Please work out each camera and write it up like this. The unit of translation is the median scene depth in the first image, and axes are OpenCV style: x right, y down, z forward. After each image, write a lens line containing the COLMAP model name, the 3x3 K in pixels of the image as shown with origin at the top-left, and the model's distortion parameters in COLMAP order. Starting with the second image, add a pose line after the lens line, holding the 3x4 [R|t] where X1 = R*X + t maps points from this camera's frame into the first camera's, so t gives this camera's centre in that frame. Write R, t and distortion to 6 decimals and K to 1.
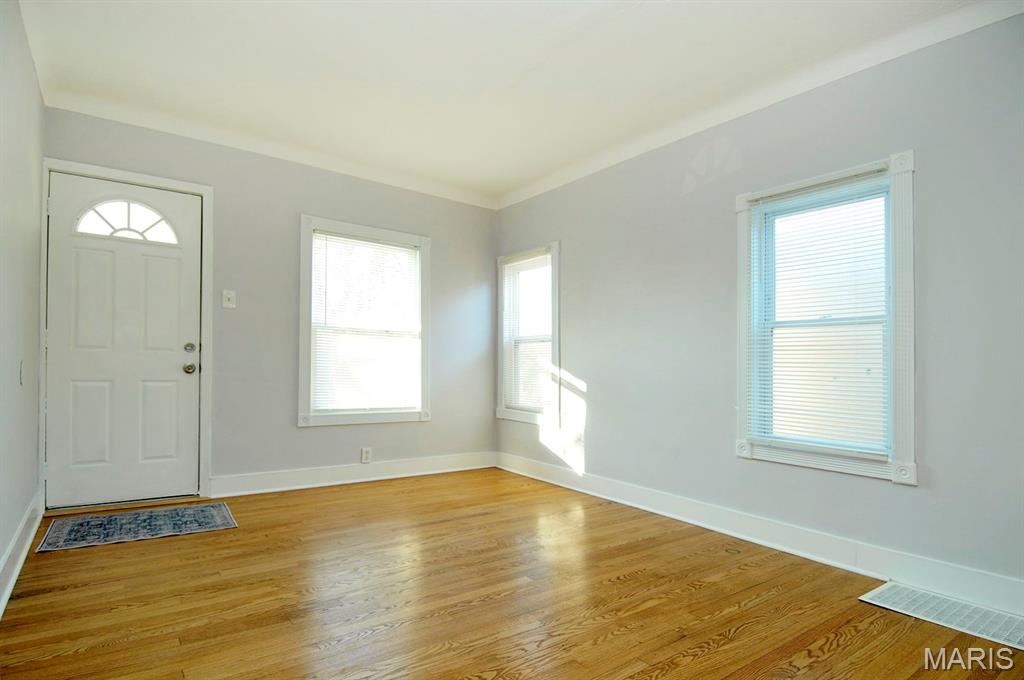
lens RADIAL K [[527.2, 0, 509.6], [0, 527.2, 367.6], [0, 0, 1]] dist [0.051361, -0.047895]
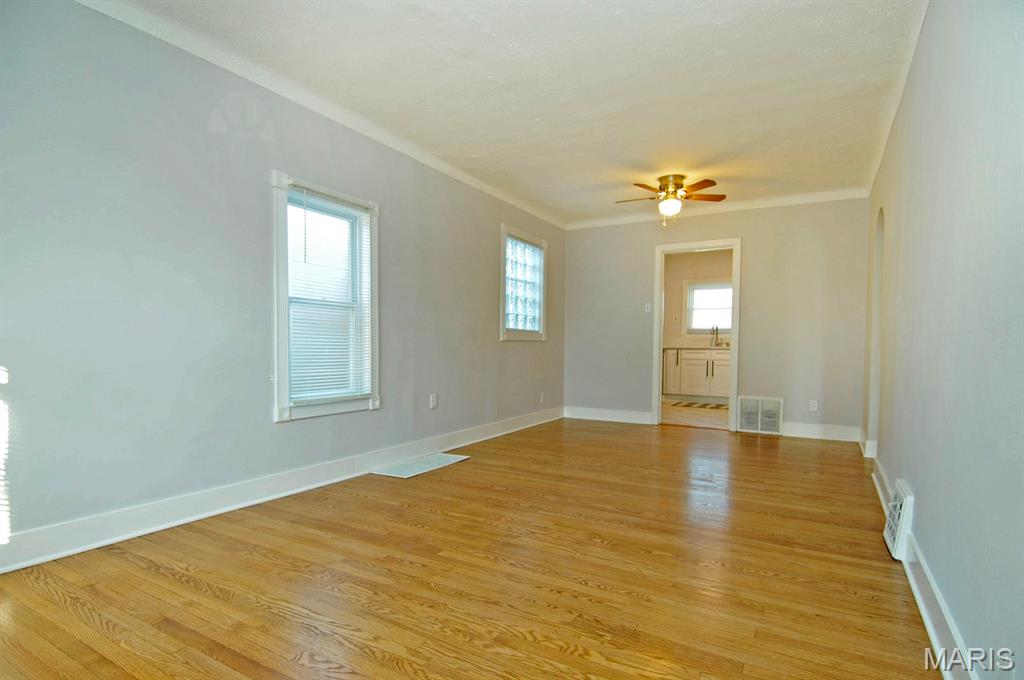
lens RADIAL K [[537.3, 0, 517.6], [0, 537.3, 361.9], [0, 0, 1]] dist [0.047633, -0.050241]
pose [[-0.410760, -0.056110, 0.910015, -0.926489], [-0.018956, 0.998414, 0.053005, -0.024140], [-0.911546, 0.004522, -0.411172, 1.261368]]
